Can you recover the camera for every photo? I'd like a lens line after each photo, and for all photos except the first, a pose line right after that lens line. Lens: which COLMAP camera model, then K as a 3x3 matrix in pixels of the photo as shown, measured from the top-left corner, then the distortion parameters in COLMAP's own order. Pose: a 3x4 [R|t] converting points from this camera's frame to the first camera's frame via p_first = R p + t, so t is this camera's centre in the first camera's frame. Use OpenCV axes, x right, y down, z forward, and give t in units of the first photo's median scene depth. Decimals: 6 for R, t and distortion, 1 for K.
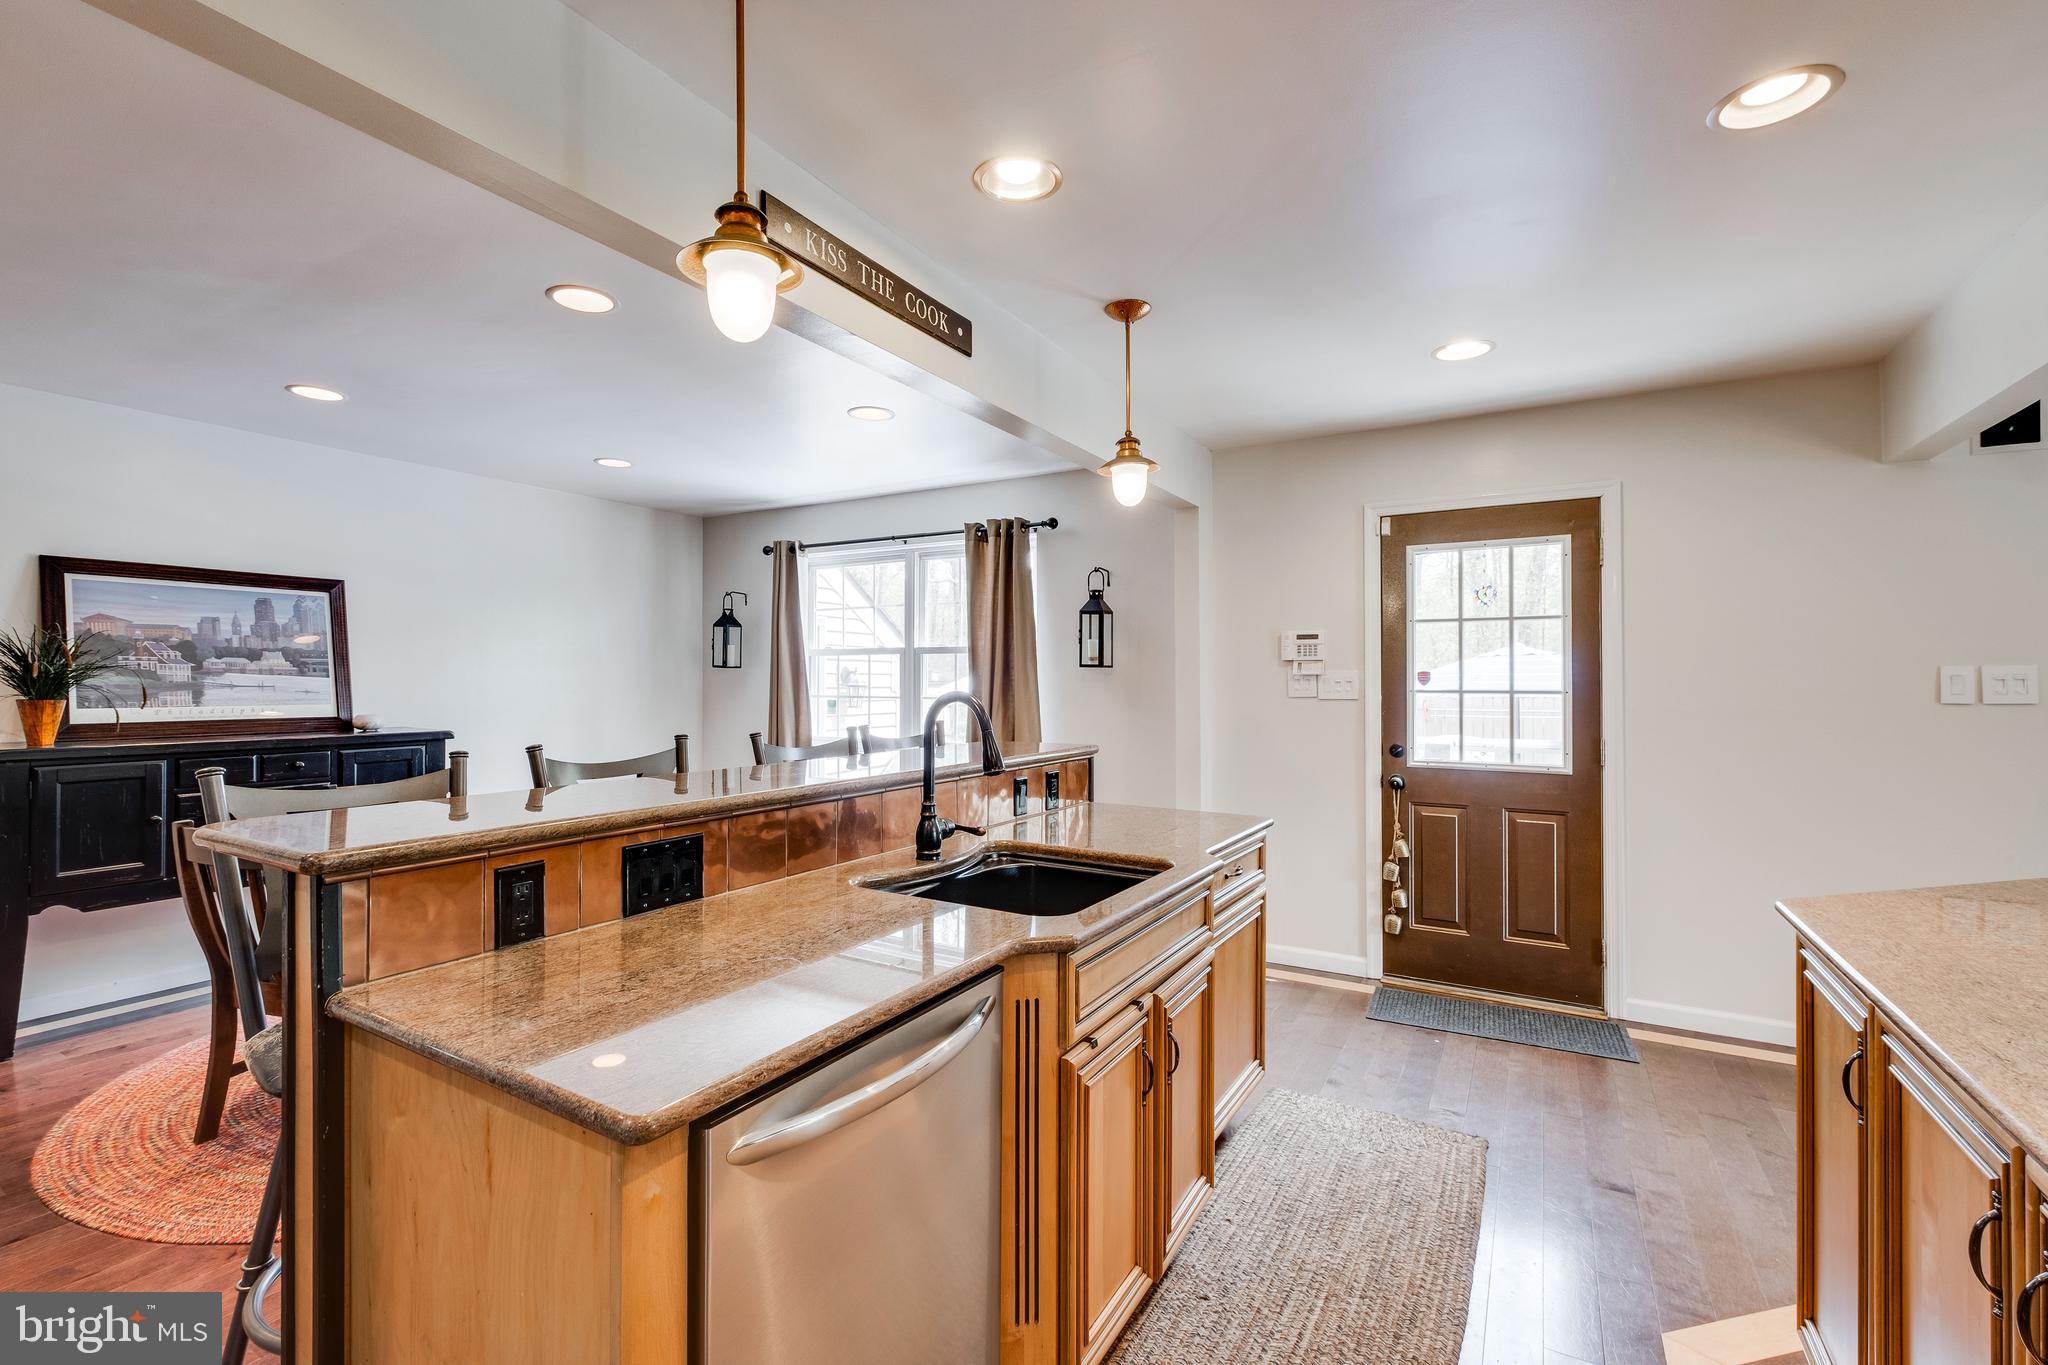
lens RADIAL K [[888.8, 0, 1004.3], [0, 888.8, 672.7], [0, 0, 1]] dist [-0.000392, 0.000318]
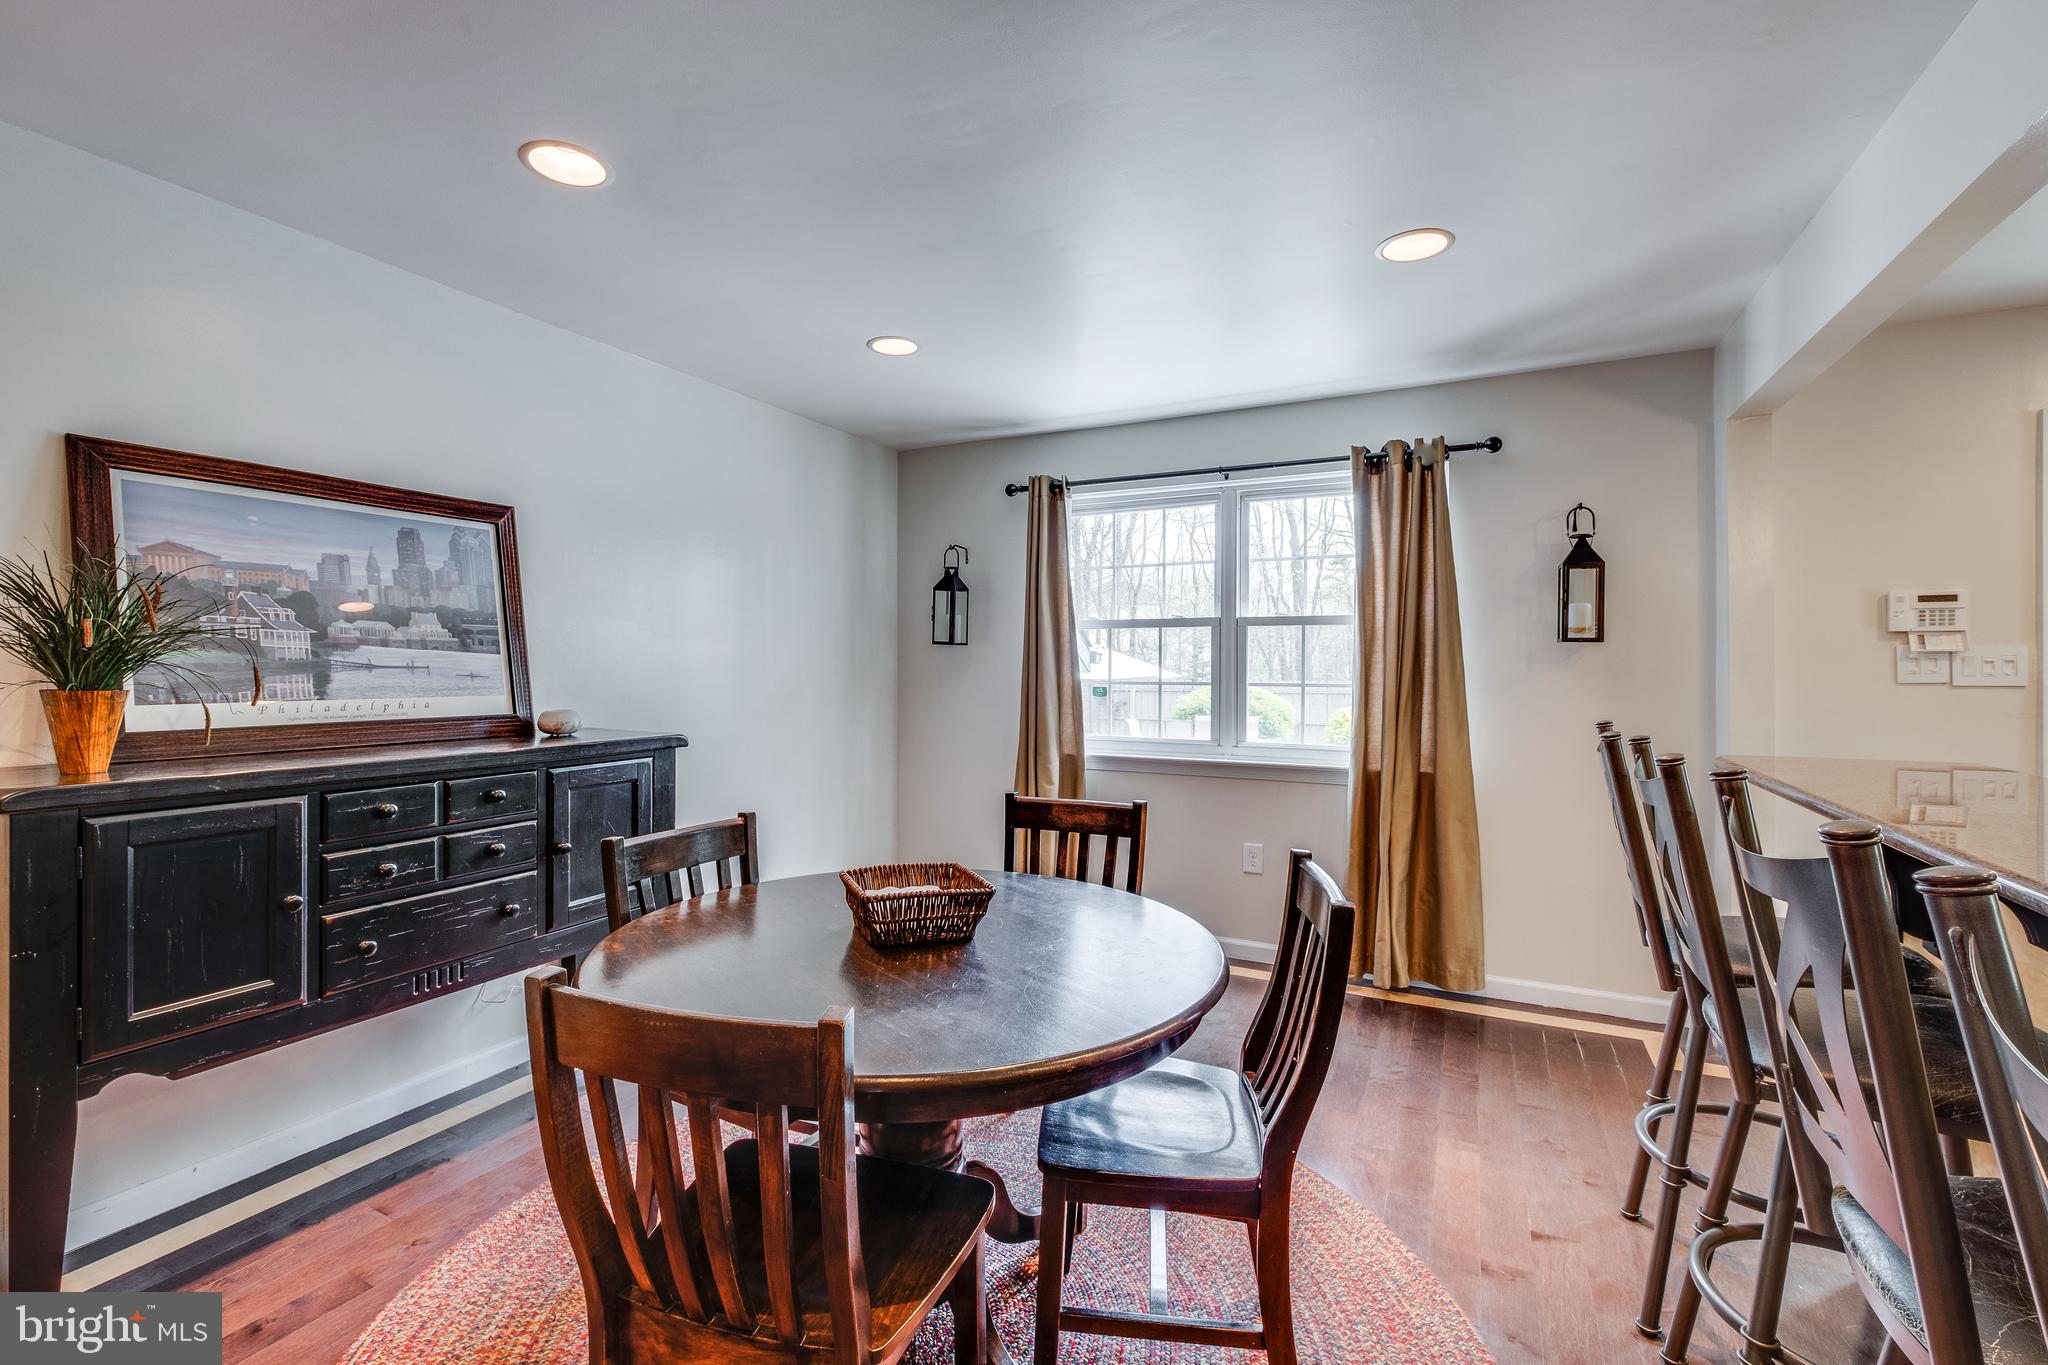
lens RADIAL K [[893.0, 0, 1012.9], [0, 893.0, 663.5], [0, 0, 1]] dist [-0.000800, 0.000016]
pose [[0.998058, 0.000835, 0.062286, -0.447618], [-0.001211, 0.999981, 0.005998, 0.008330], [-0.062280, -0.006062, 0.998040, 0.340686]]
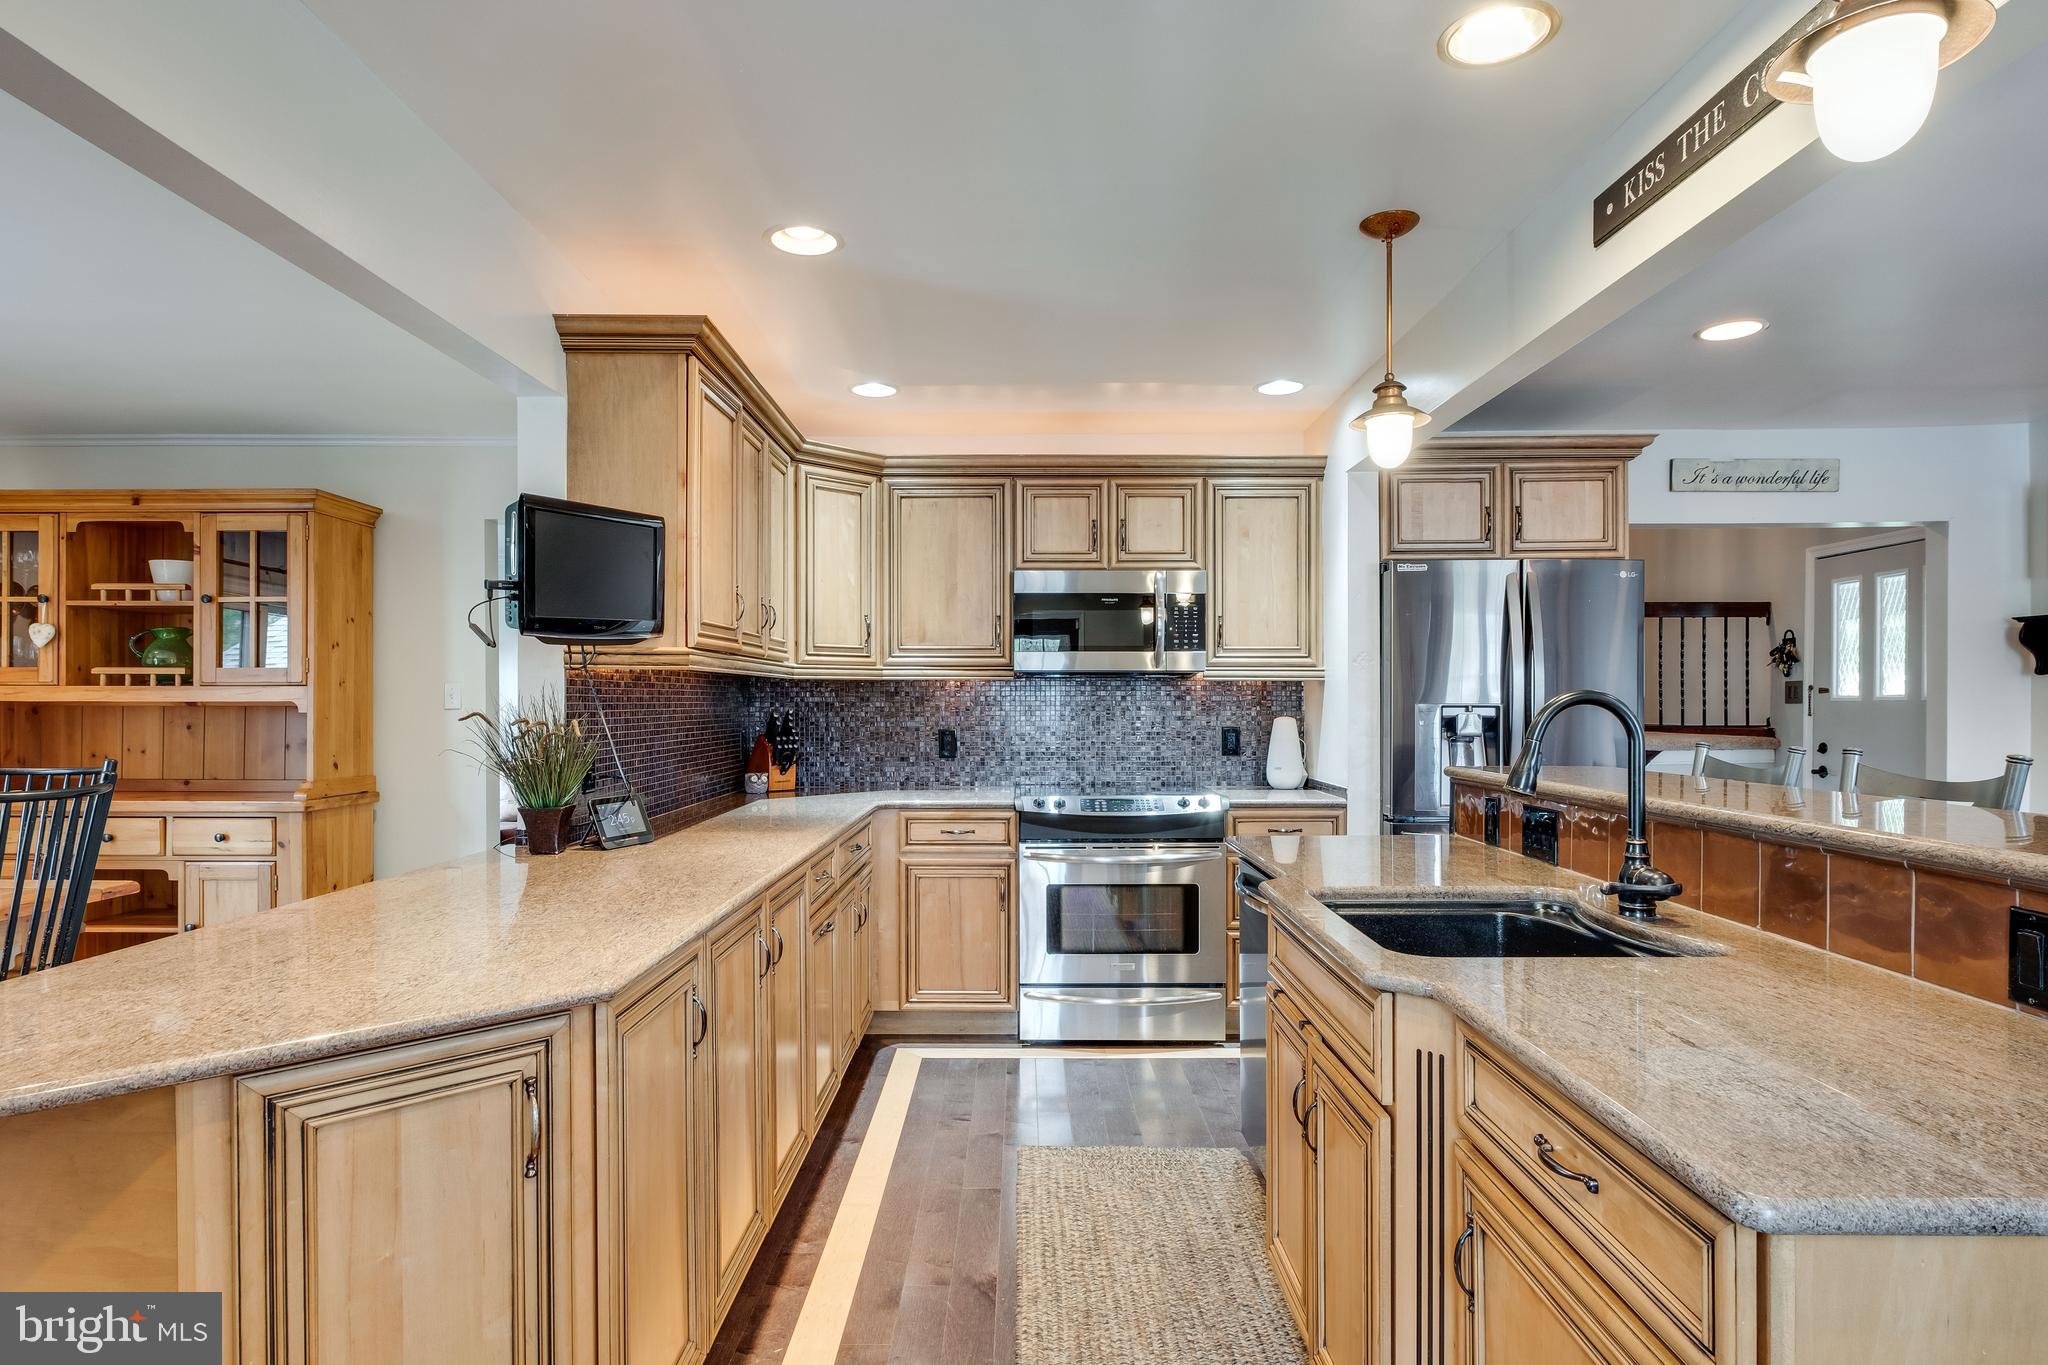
lens RADIAL K [[1102.3, 0, 1014.7], [0, 1102.3, 712.5], [0, 0, 1]] dist [-0.004668, 0.001089]
pose [[-0.858701, 0.006656, -0.512434, 0.430738], [0.007233, 0.999973, 0.000867, 0.017723], [0.512426, -0.002962, -0.858726, 0.790652]]
